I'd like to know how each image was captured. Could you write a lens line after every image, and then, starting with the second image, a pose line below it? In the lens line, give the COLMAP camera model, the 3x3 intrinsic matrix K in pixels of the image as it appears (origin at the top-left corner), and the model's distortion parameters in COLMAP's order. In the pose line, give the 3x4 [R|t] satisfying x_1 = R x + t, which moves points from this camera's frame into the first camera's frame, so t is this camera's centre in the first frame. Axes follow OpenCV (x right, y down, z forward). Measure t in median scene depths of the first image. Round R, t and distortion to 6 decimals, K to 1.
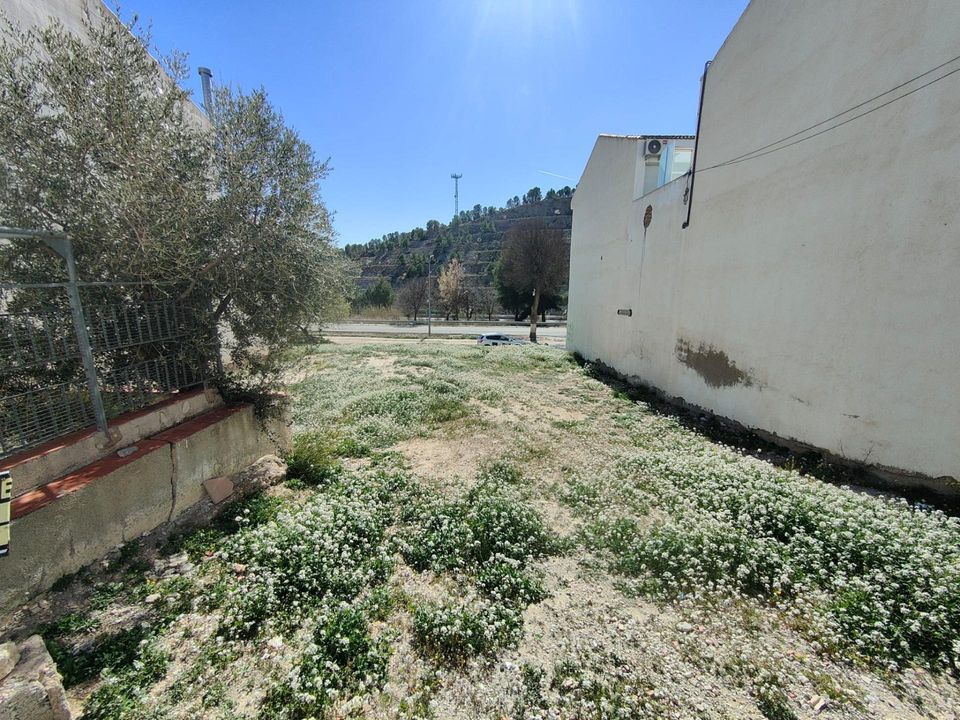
lens RADIAL K [[429.2, 0, 480.0], [0, 429.2, 360.0], [0, 0, 1]] dist [-0.000996, -0.000293]
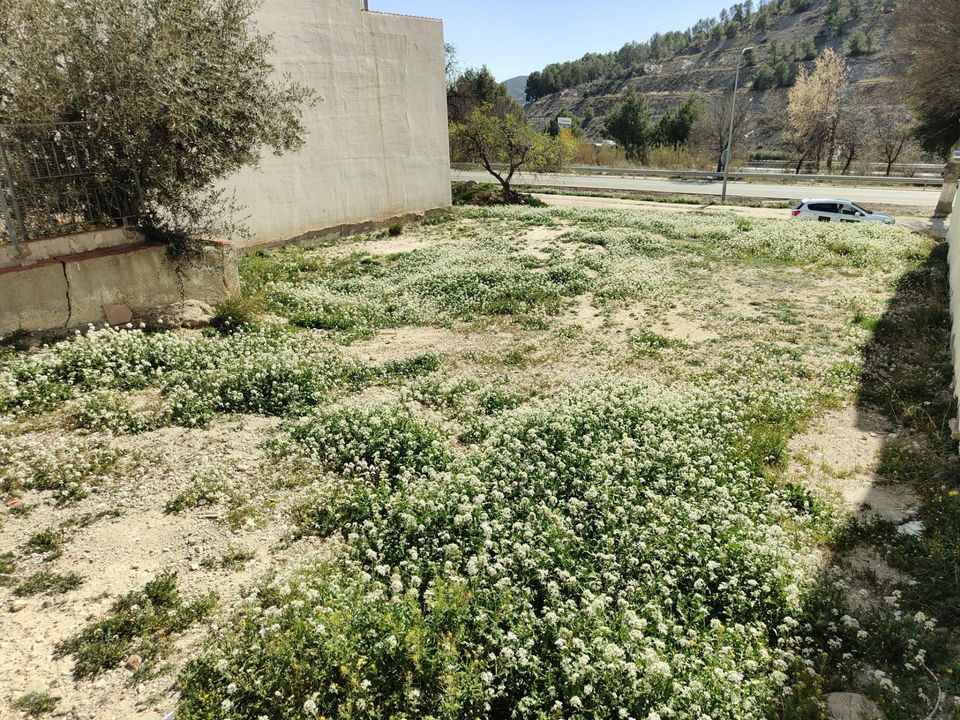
lens RADIAL K [[738.5, 0, 464.6], [0, 738.5, 376.9], [0, 0, 1]] dist [0.005573, -0.008970]
pose [[0.821438, 0.168123, -0.544954, 0.171377], [-0.069128, 0.977867, 0.197480, 0.002308], [0.566093, -0.124546, 0.814879, -0.011032]]
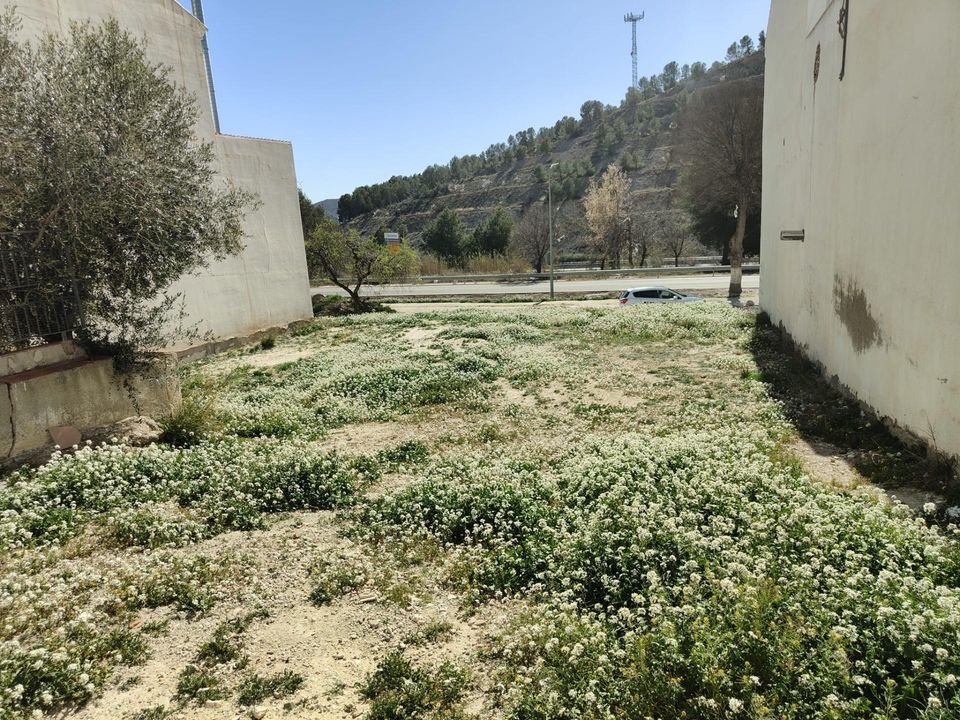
lens RADIAL K [[738.5, 0, 464.6], [0, 738.5, 376.9], [0, 0, 1]] dist [0.005573, -0.008970]
pose [[0.941952, -0.002559, -0.335738, 0.119150], [0.016603, 0.999103, 0.038966, 0.015316], [0.335337, -0.042278, 0.941149, -0.042564]]
